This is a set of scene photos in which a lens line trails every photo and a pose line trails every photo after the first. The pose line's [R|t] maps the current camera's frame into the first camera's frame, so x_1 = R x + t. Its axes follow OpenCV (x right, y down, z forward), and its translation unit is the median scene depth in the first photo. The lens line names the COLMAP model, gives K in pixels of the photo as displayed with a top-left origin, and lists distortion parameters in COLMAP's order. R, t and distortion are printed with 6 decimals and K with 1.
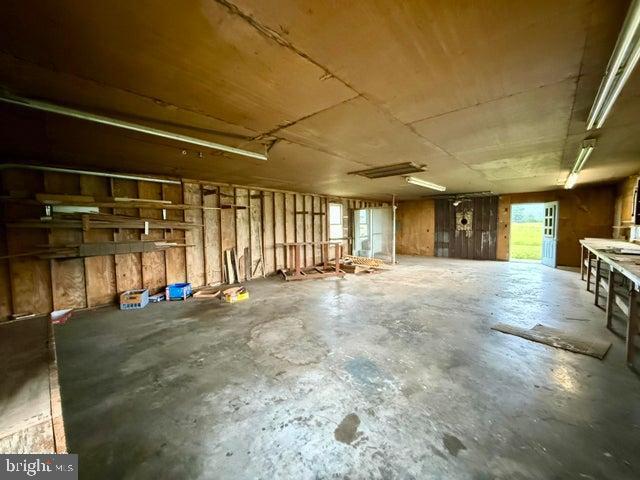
lens RADIAL K [[254.2, 0, 319.1], [0, 254.2, 239.1], [0, 0, 1]] dist [-0.002035, -0.000032]
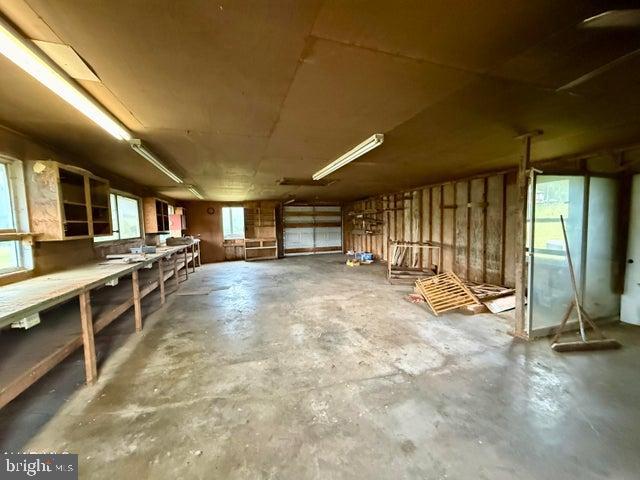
lens RADIAL K [[254.2, 0, 318.9], [0, 254.2, 240.8], [0, 0, 1]] dist [-0.002035, -0.000032]
pose [[-0.494601, 0.080177, -0.865414, 0.882285], [-0.031094, 0.993466, 0.109812, -0.077467], [0.868564, 0.081223, -0.488876, 1.115743]]
